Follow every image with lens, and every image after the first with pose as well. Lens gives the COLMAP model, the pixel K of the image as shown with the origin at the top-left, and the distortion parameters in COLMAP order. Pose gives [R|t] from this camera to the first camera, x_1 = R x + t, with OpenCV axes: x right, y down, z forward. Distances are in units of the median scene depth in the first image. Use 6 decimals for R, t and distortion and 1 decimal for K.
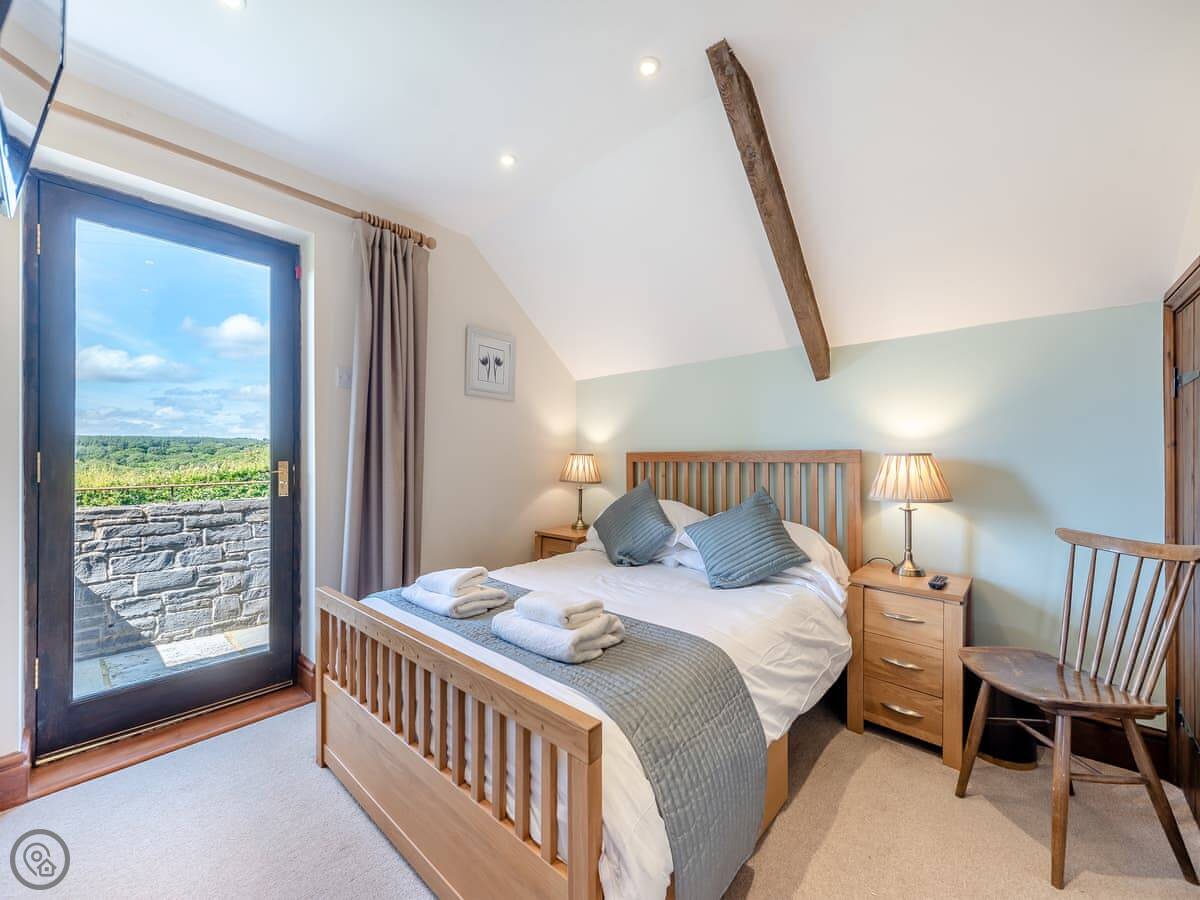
lens RADIAL K [[467.0, 0, 594.0], [0, 467.0, 456.2], [0, 0, 1]] dist [0.003167, -0.001575]
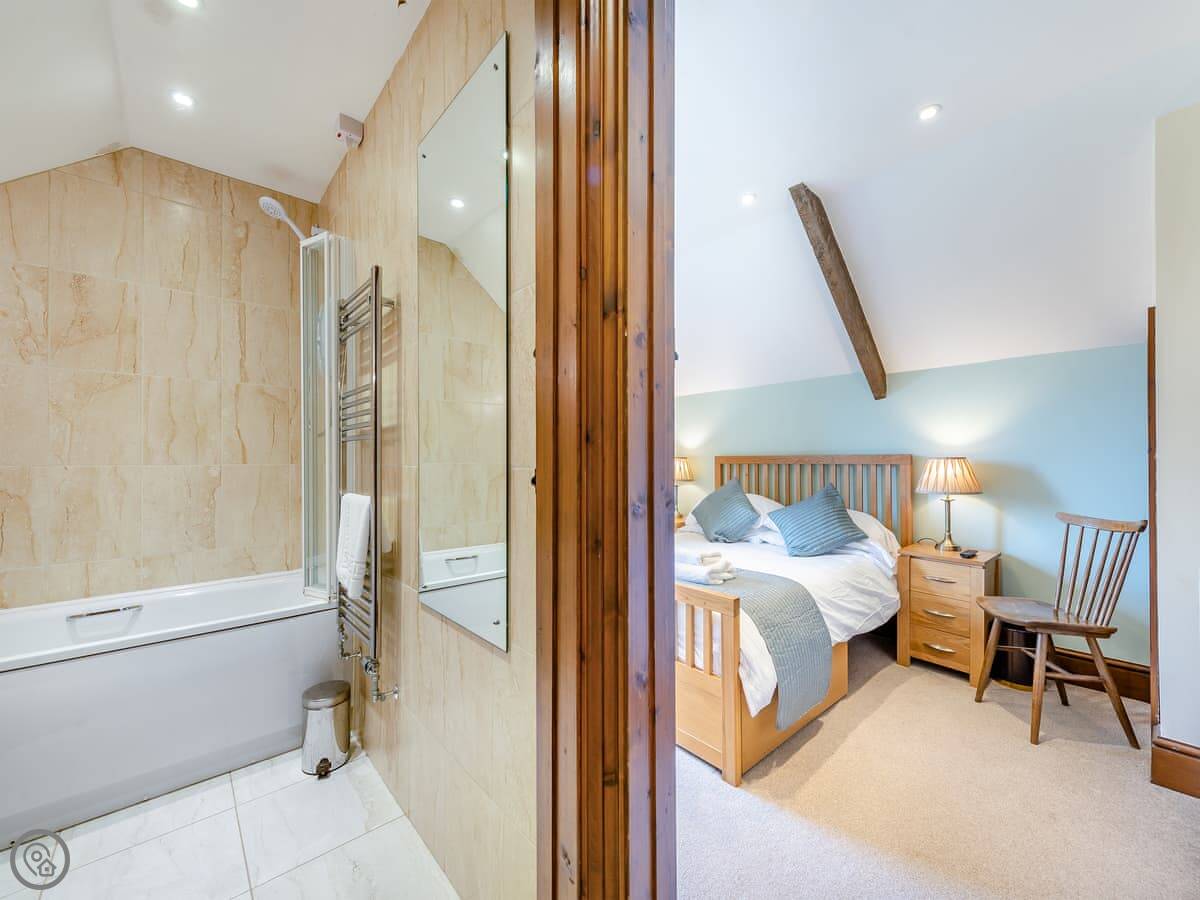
lens RADIAL K [[467.0, 0, 593.3], [0, 467.0, 457.2], [0, 0, 1]] dist [0.003167, -0.001575]
pose [[0.991684, -0.000722, -0.128696, -0.159279], [0.000457, 0.999998, -0.002088, -0.004326], [0.128697, 0.002012, 0.991682, -0.473776]]
